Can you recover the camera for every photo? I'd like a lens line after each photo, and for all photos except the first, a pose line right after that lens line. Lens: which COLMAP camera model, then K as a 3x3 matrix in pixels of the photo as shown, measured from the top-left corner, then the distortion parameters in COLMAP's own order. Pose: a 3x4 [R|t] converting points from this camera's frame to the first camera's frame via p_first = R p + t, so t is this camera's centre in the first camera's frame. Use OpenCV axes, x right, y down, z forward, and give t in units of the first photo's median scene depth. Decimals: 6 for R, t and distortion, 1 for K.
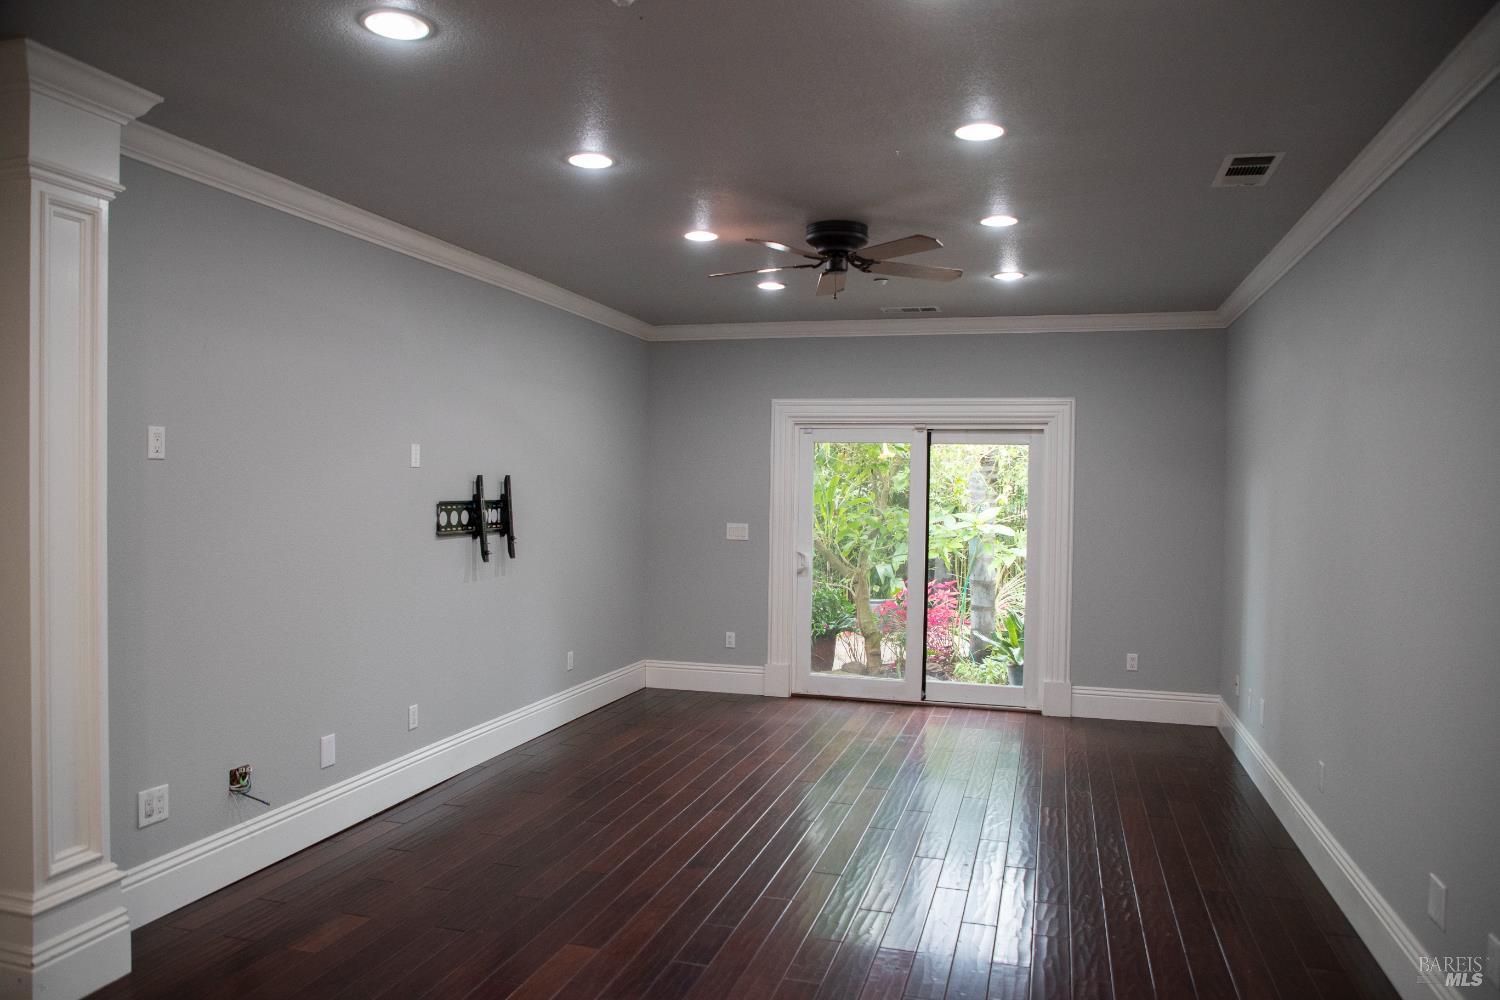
lens RADIAL K [[1030.9, 0, 746.0], [0, 1030.9, 491.2], [0, 0, 1]] dist [-0.075567, 0.040687]
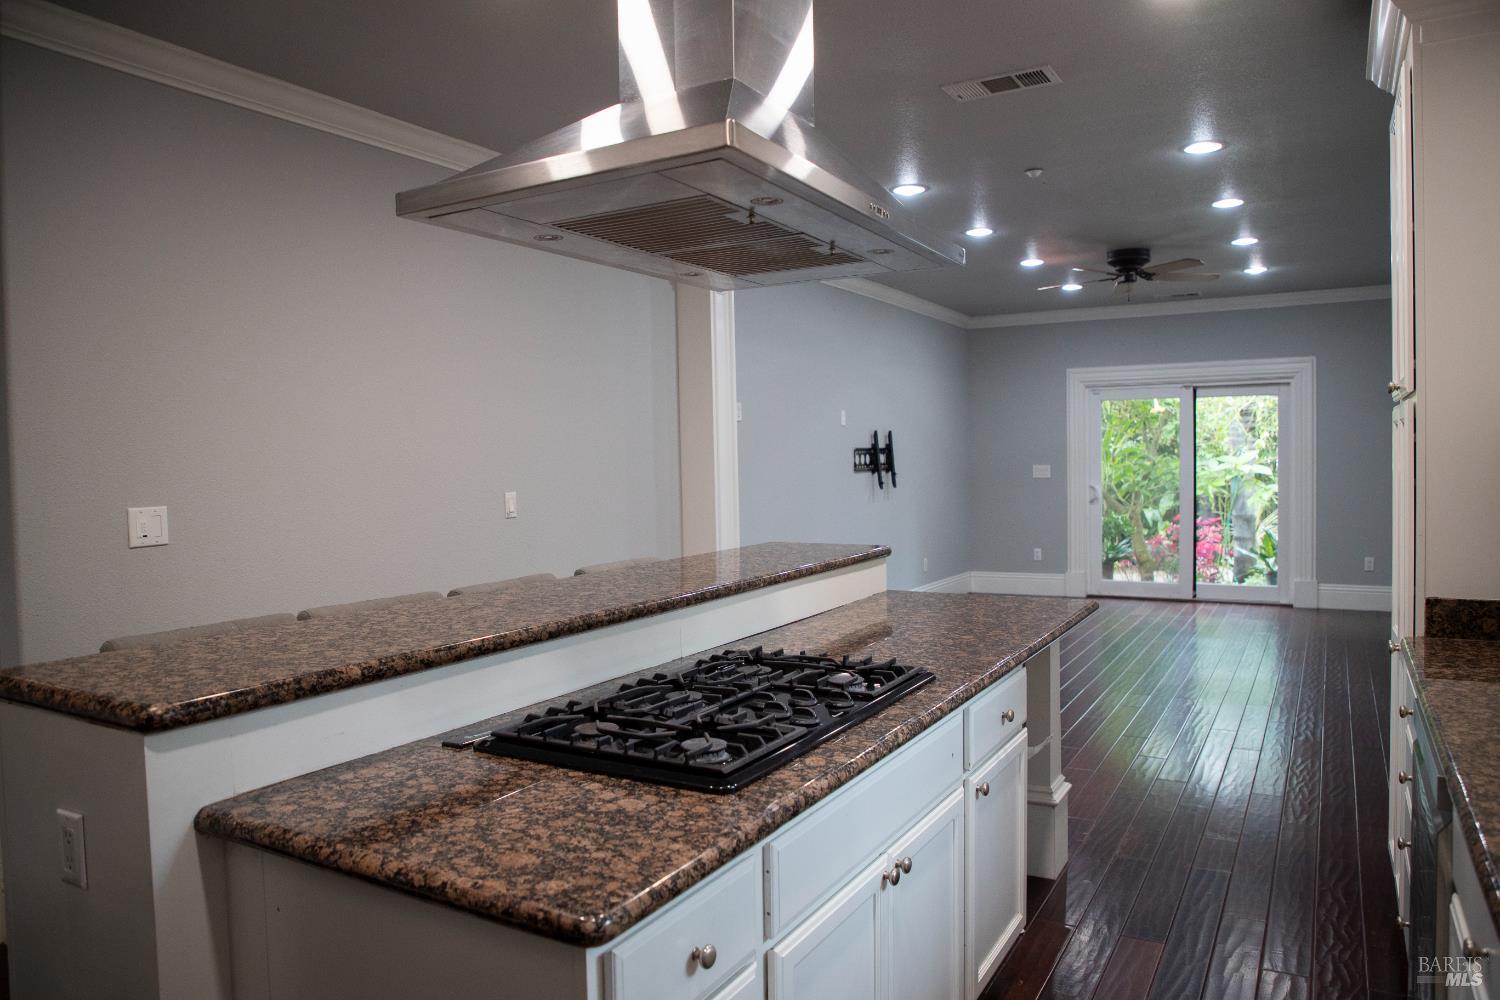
lens RADIAL K [[1030.9, 0, 746.0], [0, 1030.9, 491.2], [0, 0, 1]] dist [-0.075567, 0.040687]
pose [[0.972311, -0.024295, -0.232424, -0.072158], [0.030460, 0.999272, 0.022973, 0.023277], [0.231697, -0.029417, 0.972343, -0.355474]]
